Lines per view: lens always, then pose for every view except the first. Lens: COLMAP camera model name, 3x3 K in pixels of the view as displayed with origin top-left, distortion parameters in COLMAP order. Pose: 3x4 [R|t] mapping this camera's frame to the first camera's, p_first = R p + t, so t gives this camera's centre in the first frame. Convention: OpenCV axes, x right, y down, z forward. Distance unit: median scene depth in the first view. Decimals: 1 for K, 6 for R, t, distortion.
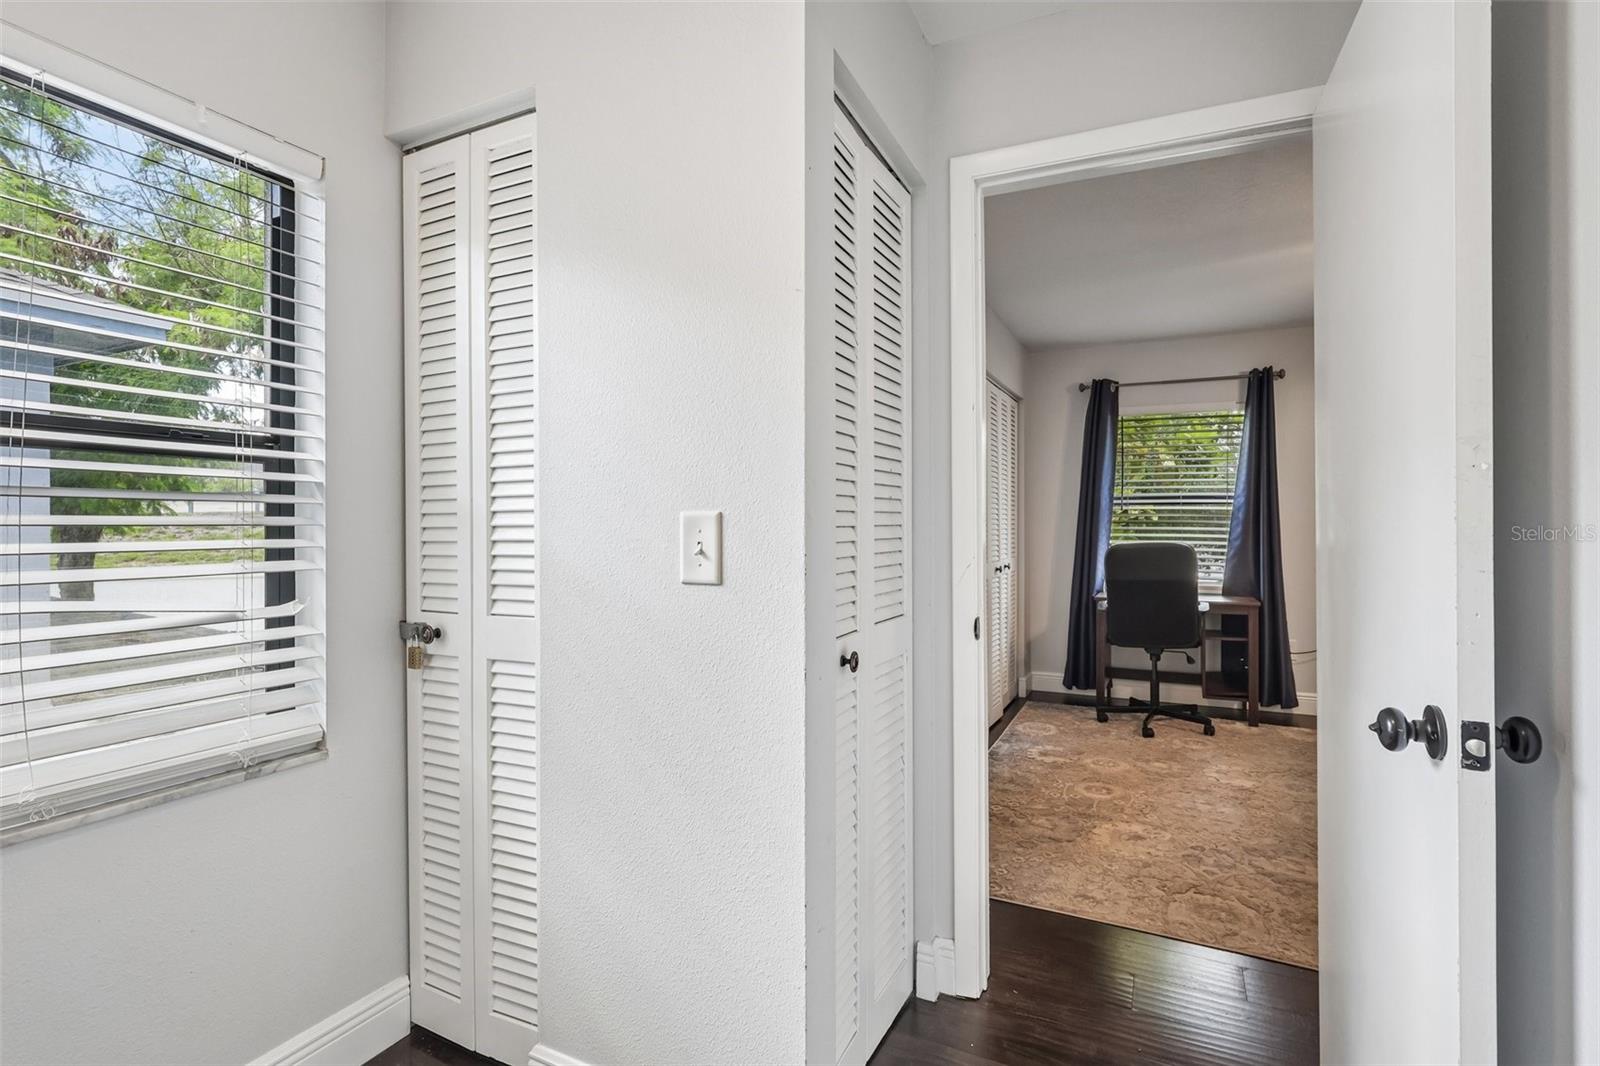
lens RADIAL K [[753.2, 0, 800.6], [0, 753.2, 527.3], [0, 0, 1]] dist [-0.002097, -0.000542]
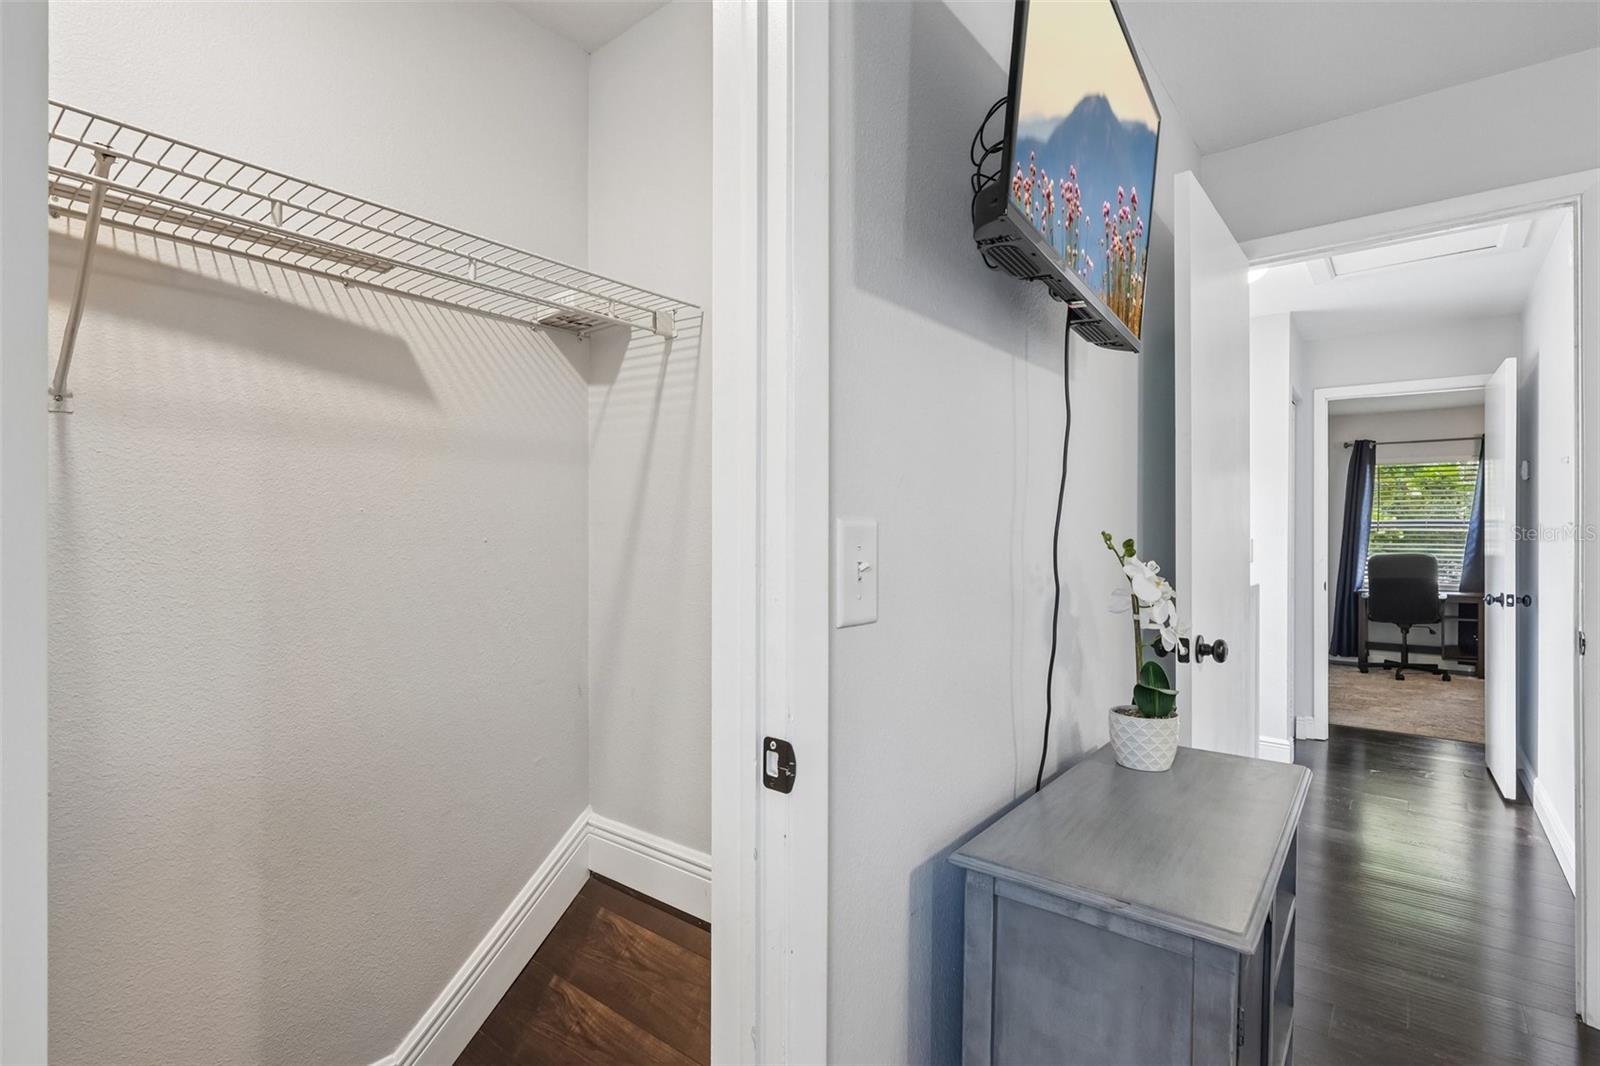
lens RADIAL K [[766.5, 0, 800.0], [0, 766.5, 539.2], [0, 0, 1]] dist [0.002304, 0.000719]
pose [[0.976178, 0.006783, -0.216864, -0.370094], [-0.007048, 0.999975, -0.000450, 0.000417], [0.216856, 0.001968, 0.976202, -0.744398]]
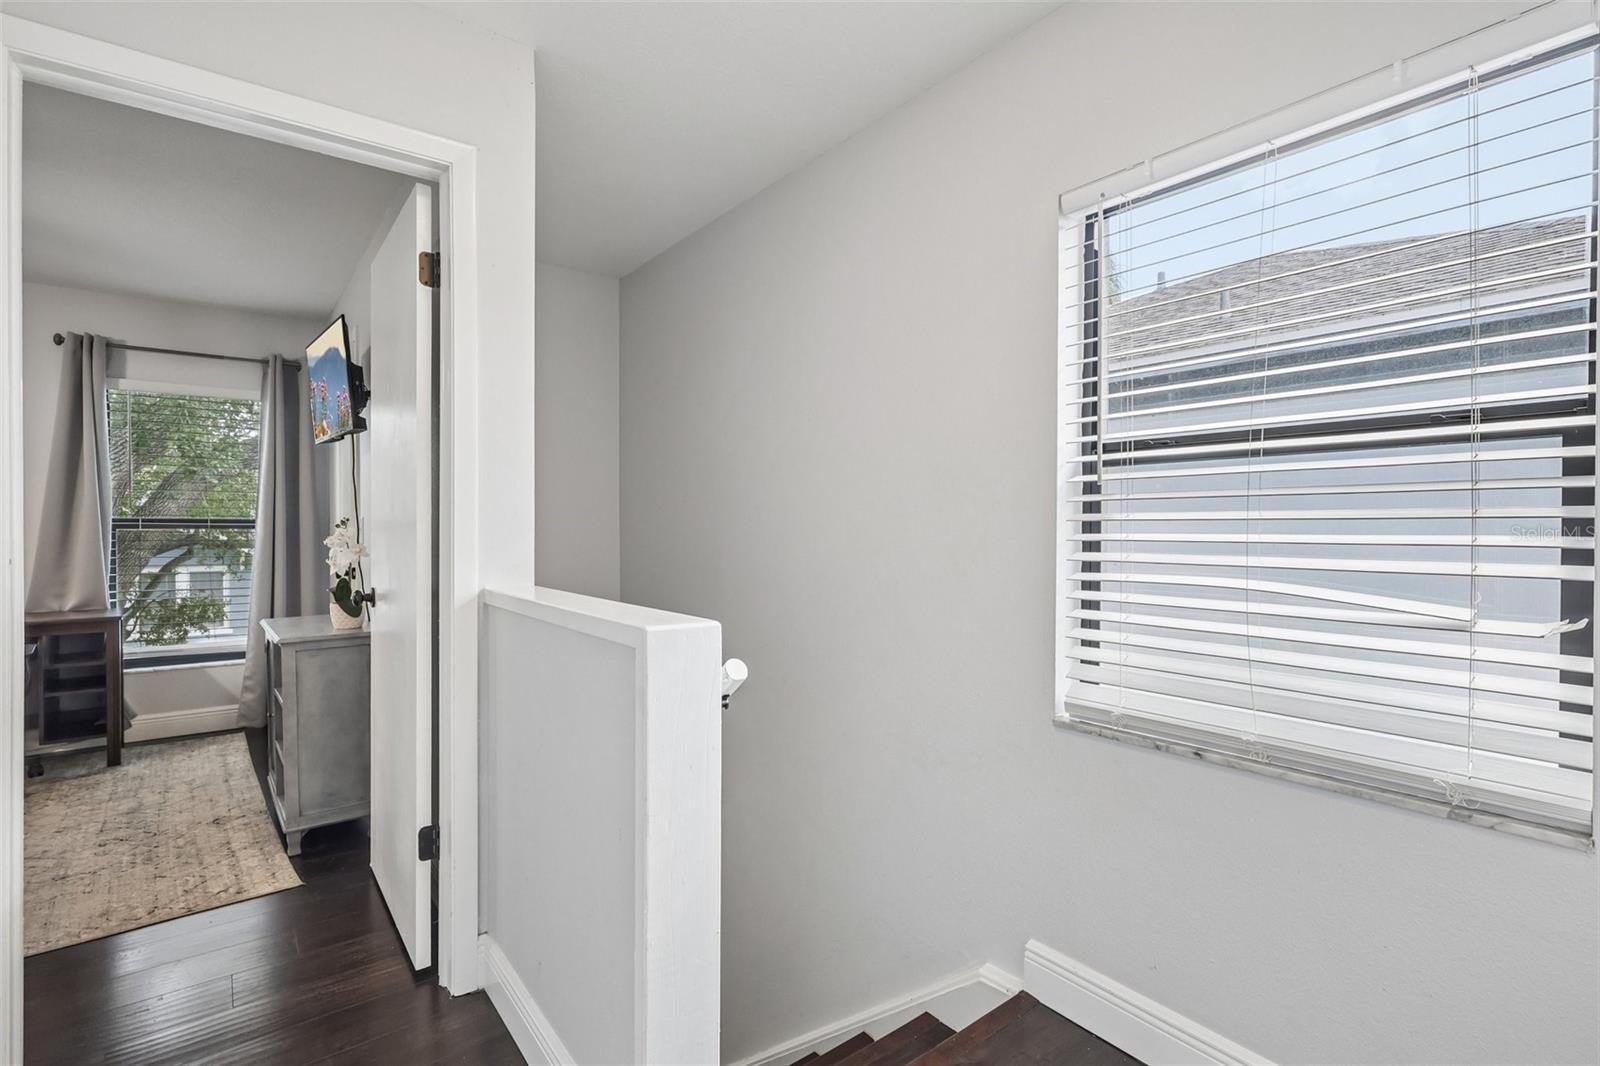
lens RADIAL K [[753.2, 0, 800.6], [0, 753.2, 527.3], [0, 0, 1]] dist [-0.002097, -0.000542]
pose [[-0.444168, 0.009541, -0.895893, 0.250635], [0.004199, 0.999954, 0.008567, -0.002098], [0.895934, 0.000044, -0.444188, 0.527215]]
